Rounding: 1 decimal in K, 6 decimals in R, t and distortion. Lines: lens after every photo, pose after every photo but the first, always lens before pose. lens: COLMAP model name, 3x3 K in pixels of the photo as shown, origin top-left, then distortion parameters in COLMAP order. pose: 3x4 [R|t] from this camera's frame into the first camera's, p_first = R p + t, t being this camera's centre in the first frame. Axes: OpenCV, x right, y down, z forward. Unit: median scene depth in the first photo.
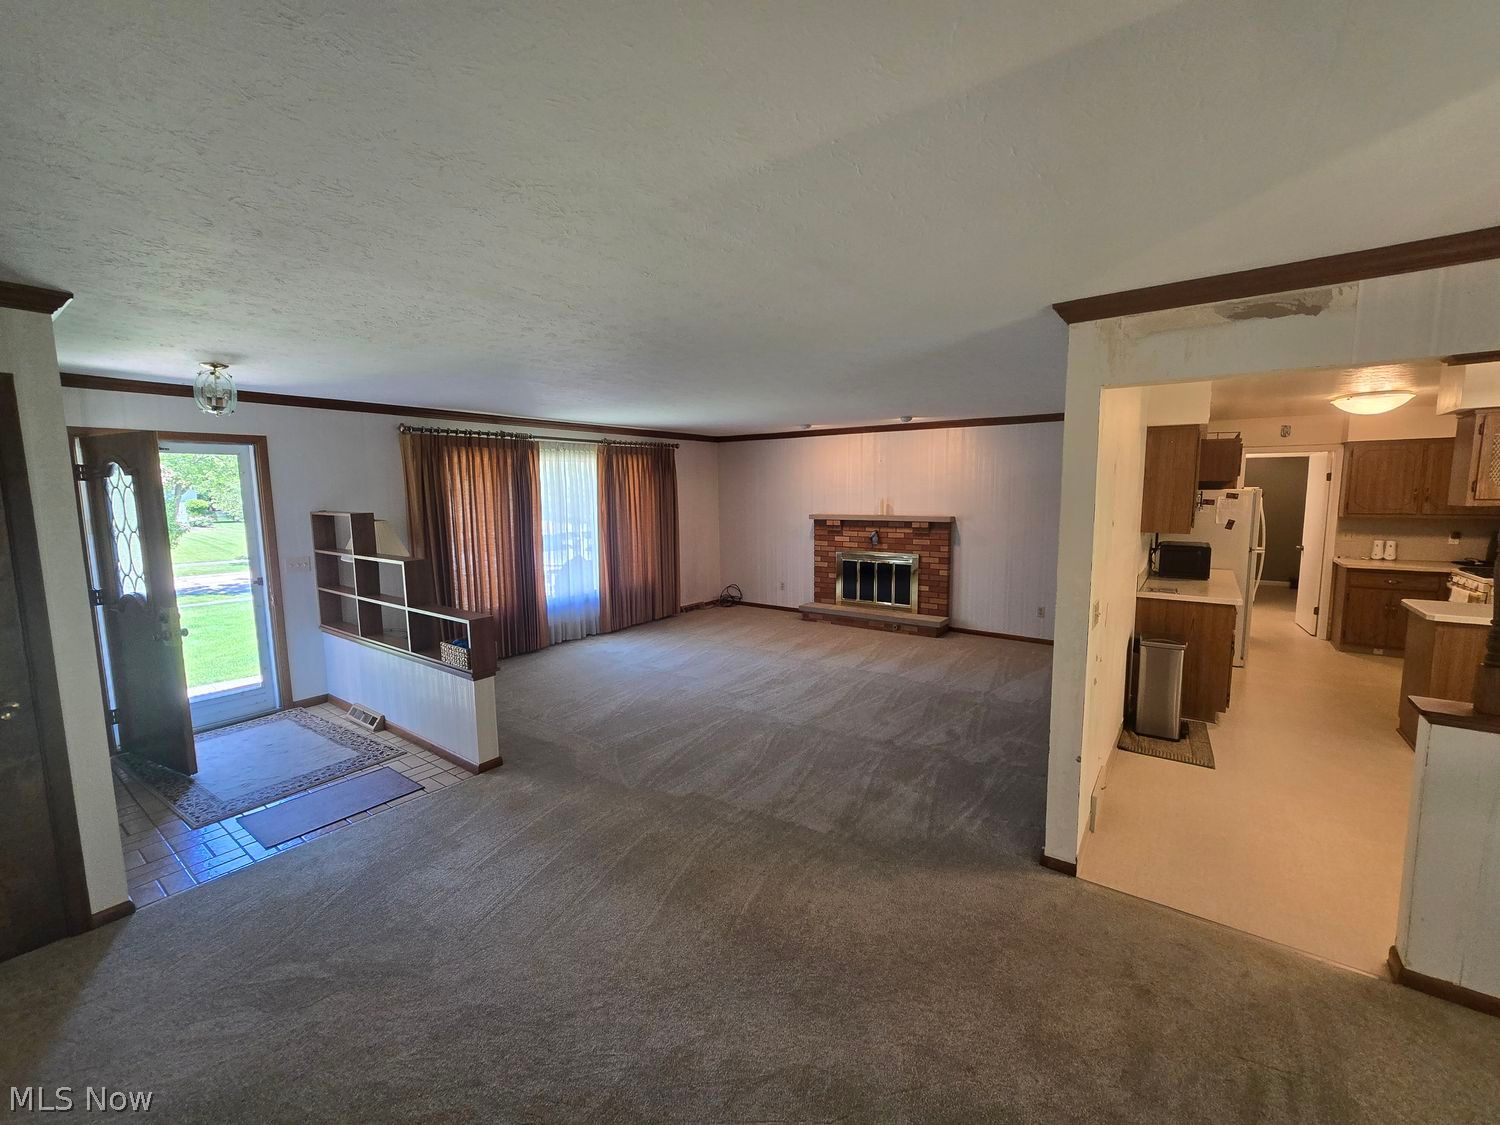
lens RADIAL K [[613.0, 0, 762.5], [0, 613.0, 562.3], [0, 0, 1]] dist [0.002087, 0.000476]
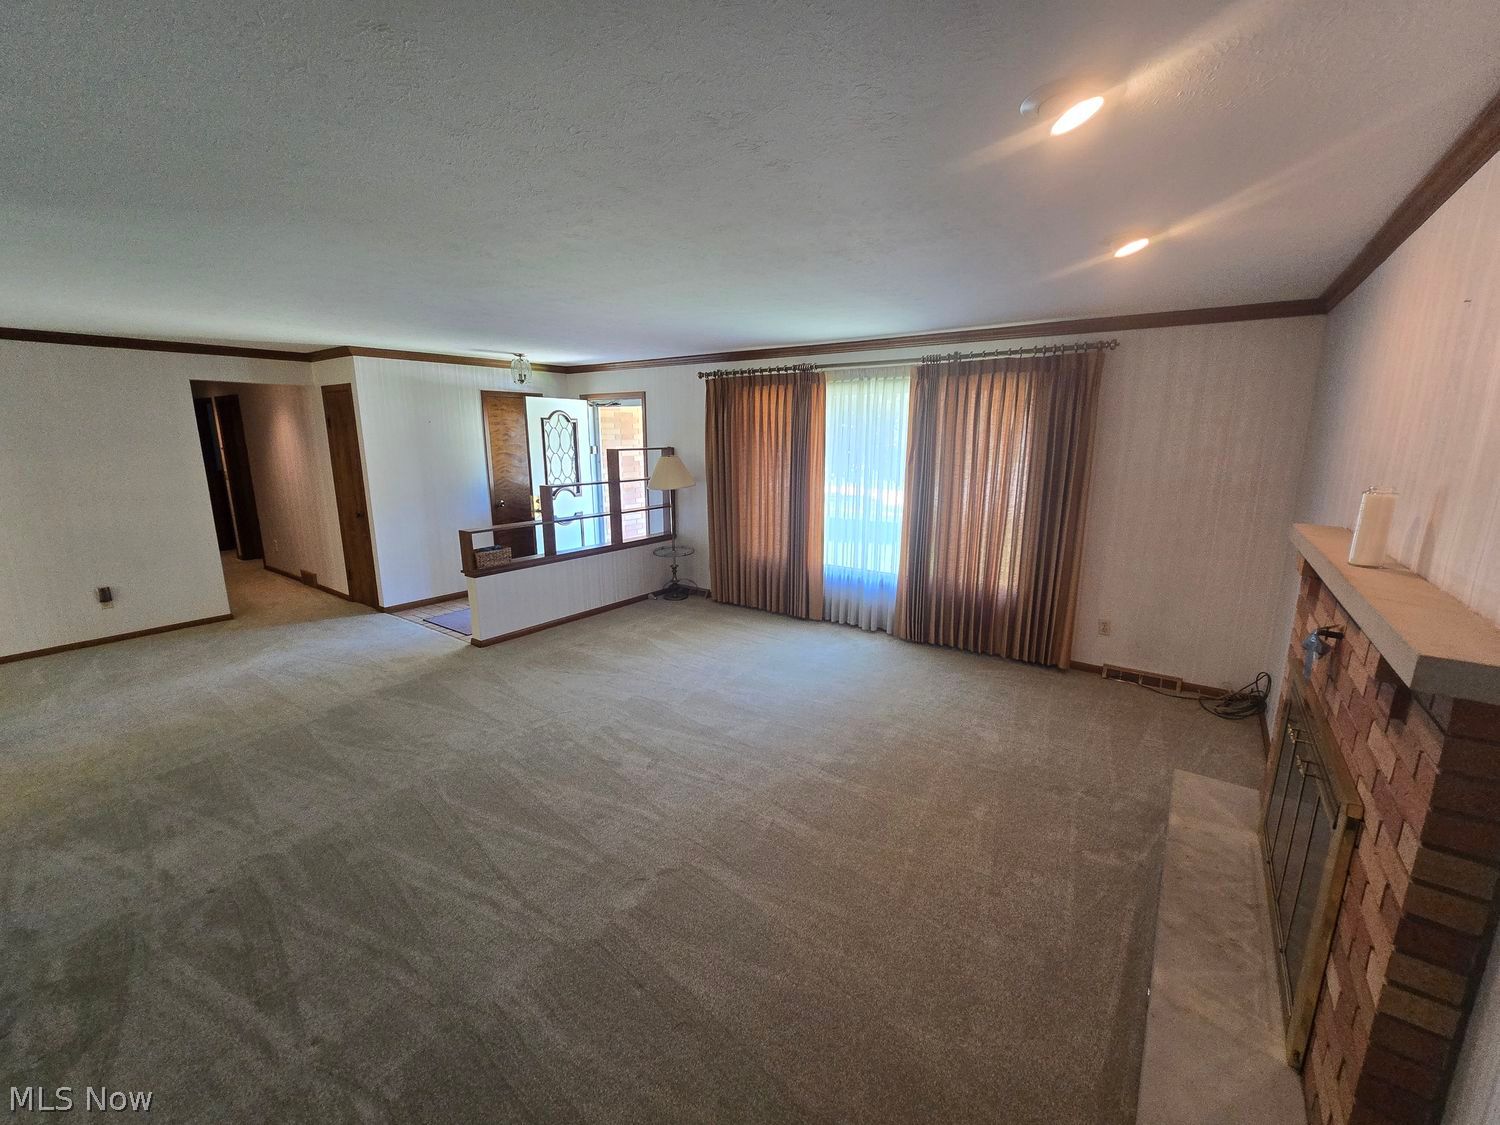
lens RADIAL K [[621.4, 0, 754.7], [0, 621.4, 560.1], [0, 0, 1]] dist [-0.003297, 0.000323]
pose [[-0.007903, 0.213151, -0.976987, 0.466494], [-0.120390, 0.969708, 0.212537, -0.113587], [0.992695, 0.119299, 0.017997, 0.882098]]
